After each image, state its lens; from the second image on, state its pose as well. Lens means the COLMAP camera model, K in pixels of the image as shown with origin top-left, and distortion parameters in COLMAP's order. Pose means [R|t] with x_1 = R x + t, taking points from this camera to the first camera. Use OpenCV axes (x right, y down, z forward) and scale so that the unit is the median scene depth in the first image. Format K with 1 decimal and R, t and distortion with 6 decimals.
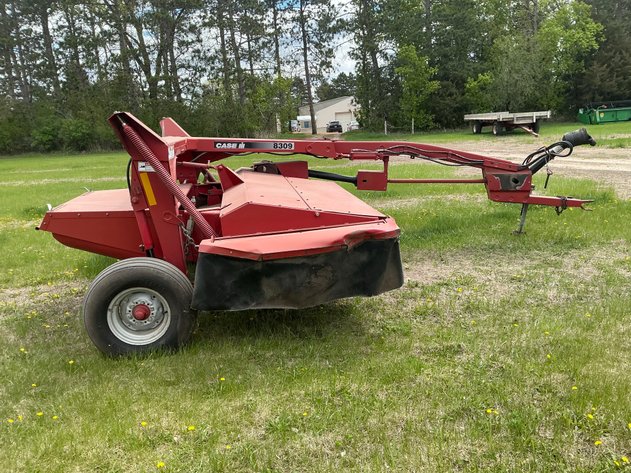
lens RADIAL K [[517.0, 0, 319.7], [0, 517.0, 238.9], [0, 0, 1]] dist [0.059394, -0.109987]
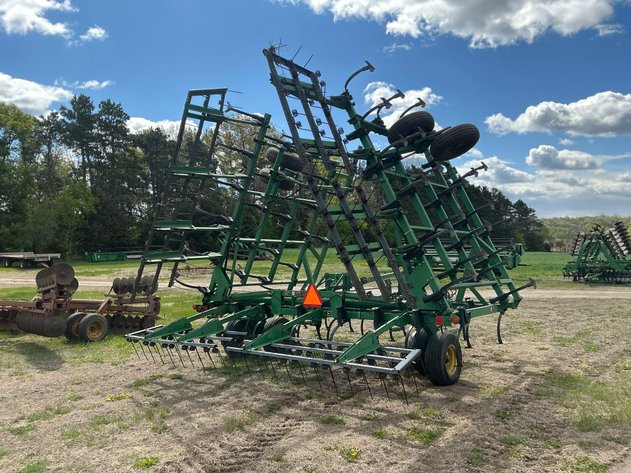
lens RADIAL K [[517.0, 0, 319.7], [0, 517.0, 238.9], [0, 0, 1]] dist [0.059394, -0.109987]
pose [[0.686777, 0.052973, 0.724935, -0.139229], [0.131294, 0.971895, -0.195402, 0.105676], [-0.714912, 0.229377, 0.660520, -0.530377]]
